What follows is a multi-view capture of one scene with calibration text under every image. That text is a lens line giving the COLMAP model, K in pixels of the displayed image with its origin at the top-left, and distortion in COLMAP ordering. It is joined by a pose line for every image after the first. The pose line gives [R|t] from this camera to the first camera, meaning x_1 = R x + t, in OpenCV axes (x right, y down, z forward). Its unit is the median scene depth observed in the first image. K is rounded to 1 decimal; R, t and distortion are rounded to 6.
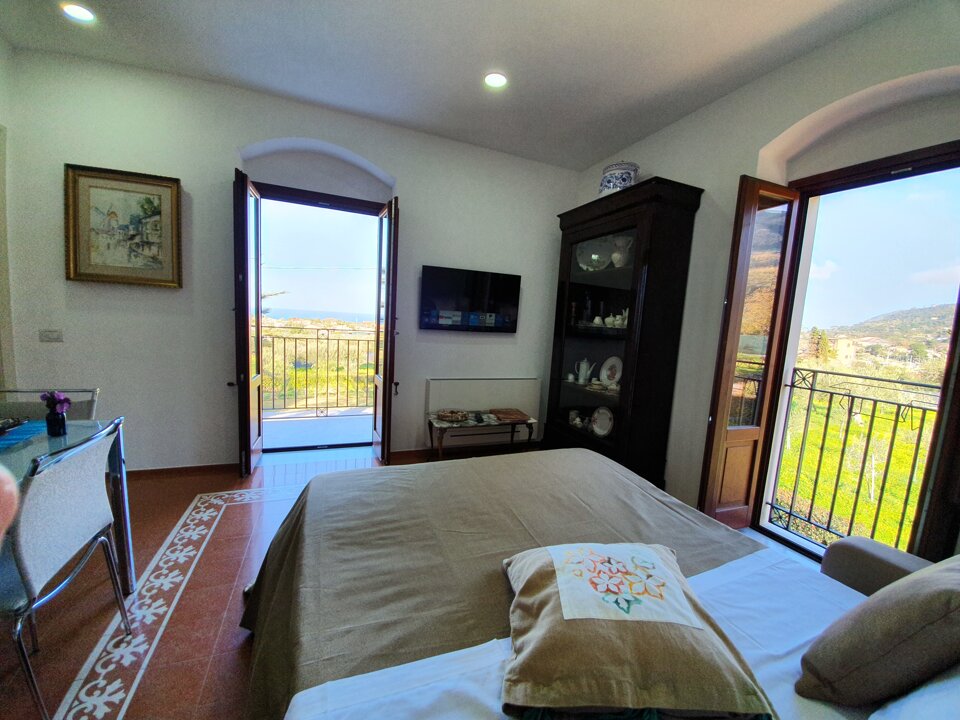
lens RADIAL K [[381.4, 0, 493.9], [0, 381.4, 364.4], [0, 0, 1]] dist [-0.014551, -0.002880]
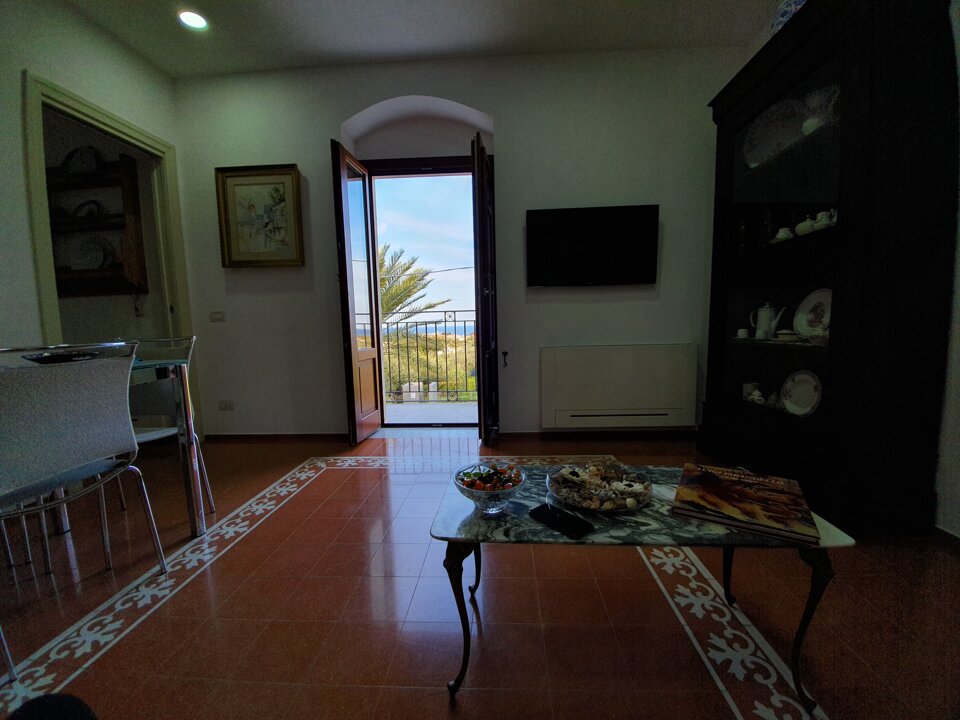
lens RADIAL K [[381.4, 0, 484.9], [0, 381.4, 363.7], [0, 0, 1]] dist [-0.014551, -0.002880]
pose [[0.899000, -0.034893, -0.436557, 0.098638], [0.029154, 0.999378, -0.019841, 0.107513], [0.436977, 0.005109, 0.899458, 0.232999]]
